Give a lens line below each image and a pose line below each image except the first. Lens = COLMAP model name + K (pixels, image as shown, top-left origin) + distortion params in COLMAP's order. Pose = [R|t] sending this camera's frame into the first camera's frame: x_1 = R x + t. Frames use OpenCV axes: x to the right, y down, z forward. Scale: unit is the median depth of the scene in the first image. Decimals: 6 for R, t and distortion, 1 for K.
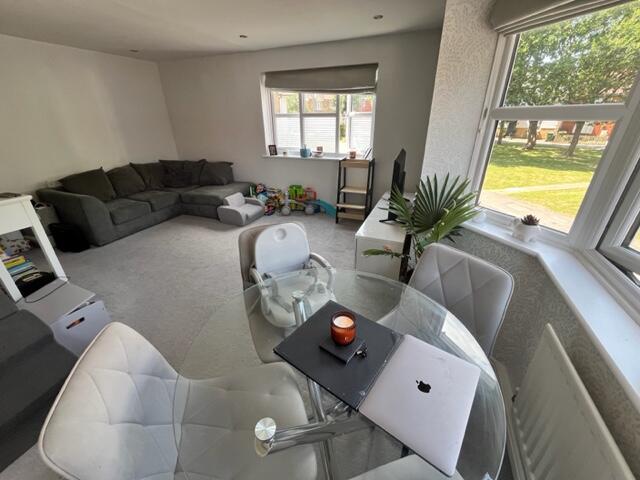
lens RADIAL K [[264.0, 0, 320.4], [0, 264.0, 239.5], [0, 0, 1]] dist [-0.001335, -0.000020]
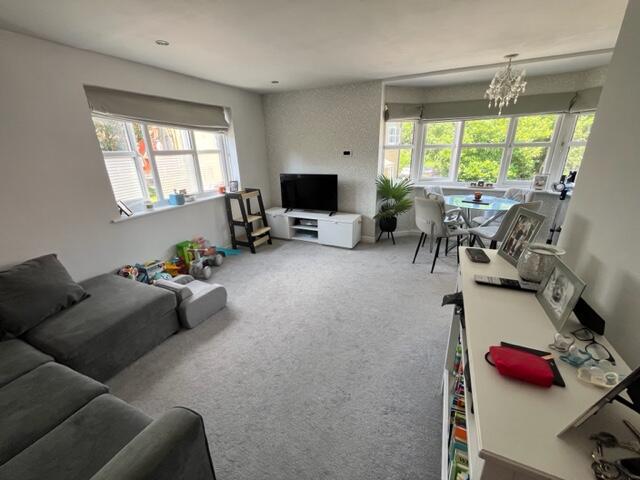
lens RADIAL K [[264.0, 0, 319.2], [0, 264.0, 239.7], [0, 0, 1]] dist [-0.001335, -0.000020]
pose [[0.049796, -0.324100, 0.944711, -0.876207], [0.453554, 0.850066, 0.267724, -0.268423], [-0.889836, 0.415147, 0.189327, 0.580738]]
